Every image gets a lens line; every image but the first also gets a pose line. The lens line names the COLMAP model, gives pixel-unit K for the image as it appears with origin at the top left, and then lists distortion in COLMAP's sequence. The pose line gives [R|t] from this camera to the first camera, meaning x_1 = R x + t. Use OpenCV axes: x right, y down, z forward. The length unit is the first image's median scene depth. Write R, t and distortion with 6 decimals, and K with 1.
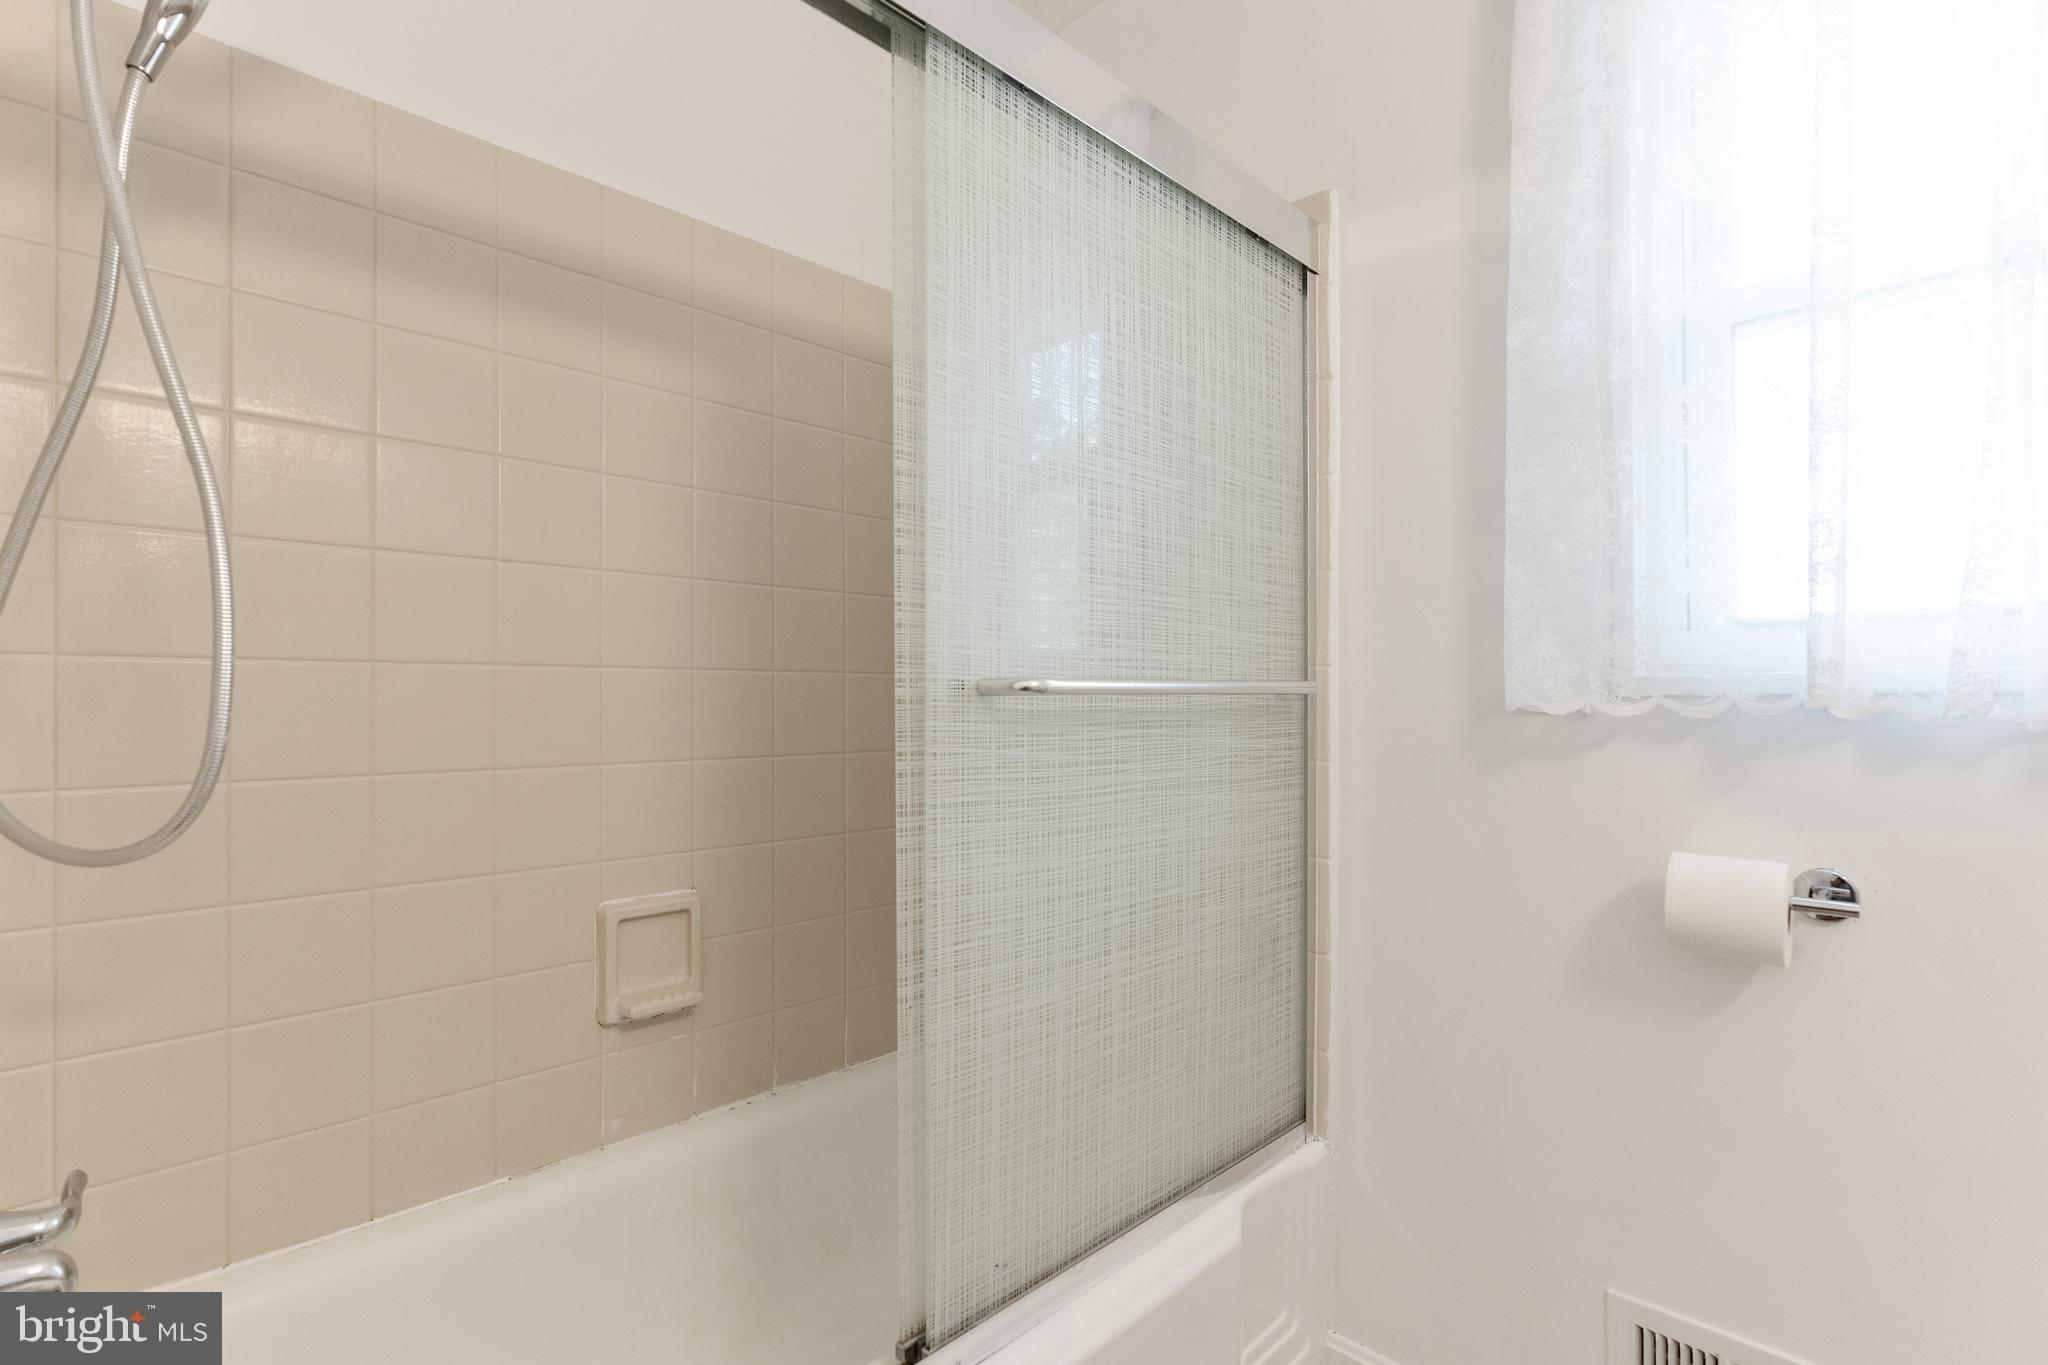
lens RADIAL K [[936.3, 0, 1028.8], [0, 936.3, 703.6], [0, 0, 1]] dist [-0.007591, 0.002923]
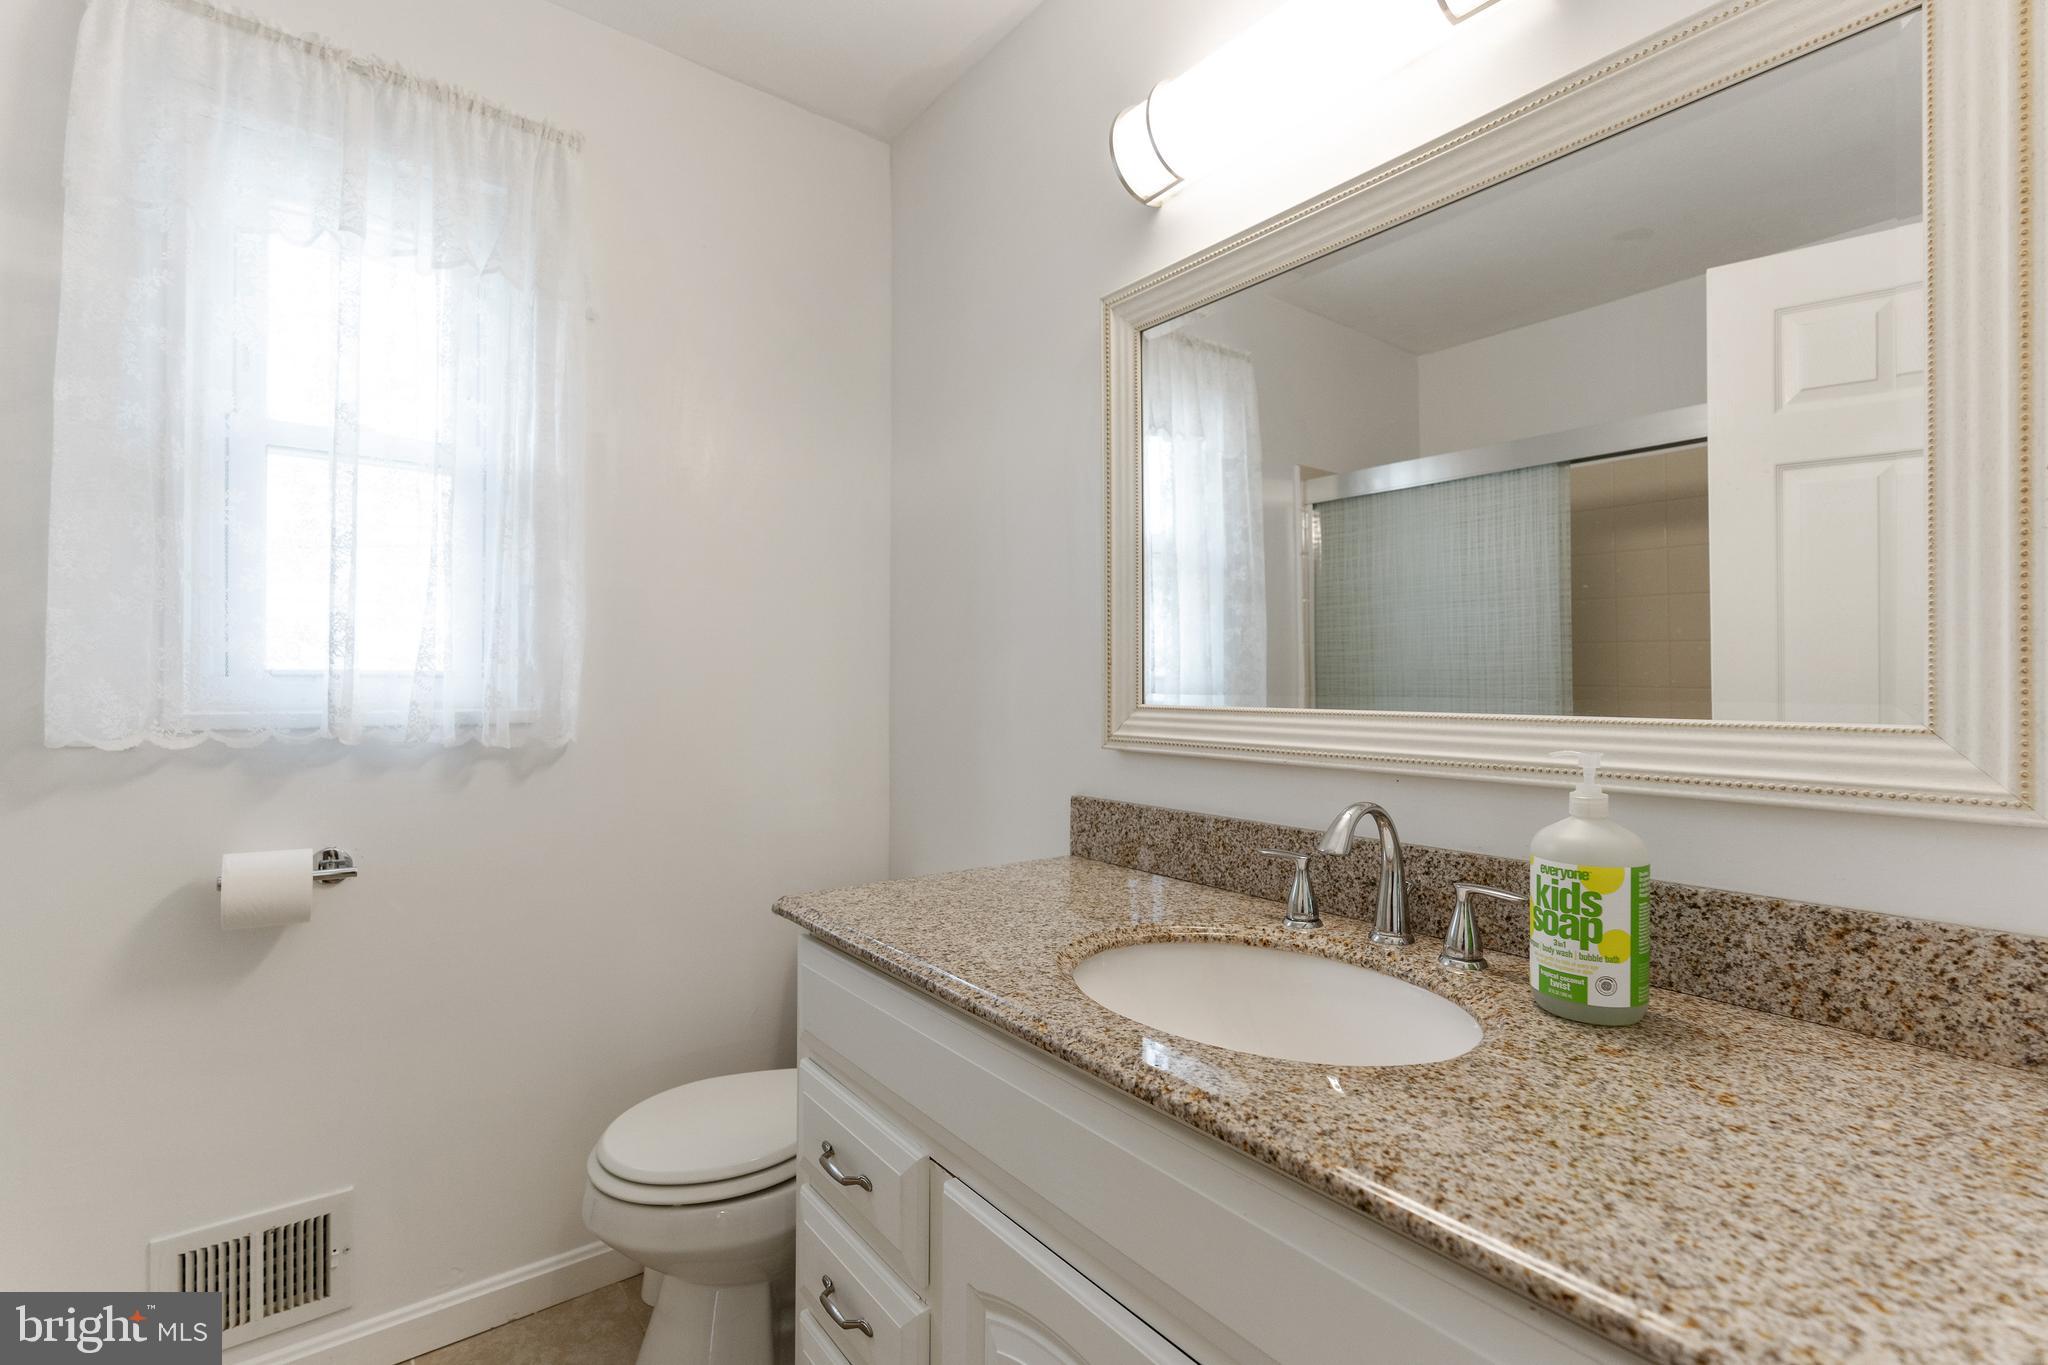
lens RADIAL K [[936.3, 0, 1028.4], [0, 936.3, 687.1], [0, 0, 1]] dist [-0.007591, 0.002923]
pose [[0.157890, 0.002719, 0.987453, -0.416287], [-0.011046, 0.999939, -0.000987, -0.084459], [-0.987395, -0.010752, 0.157911, -0.299653]]
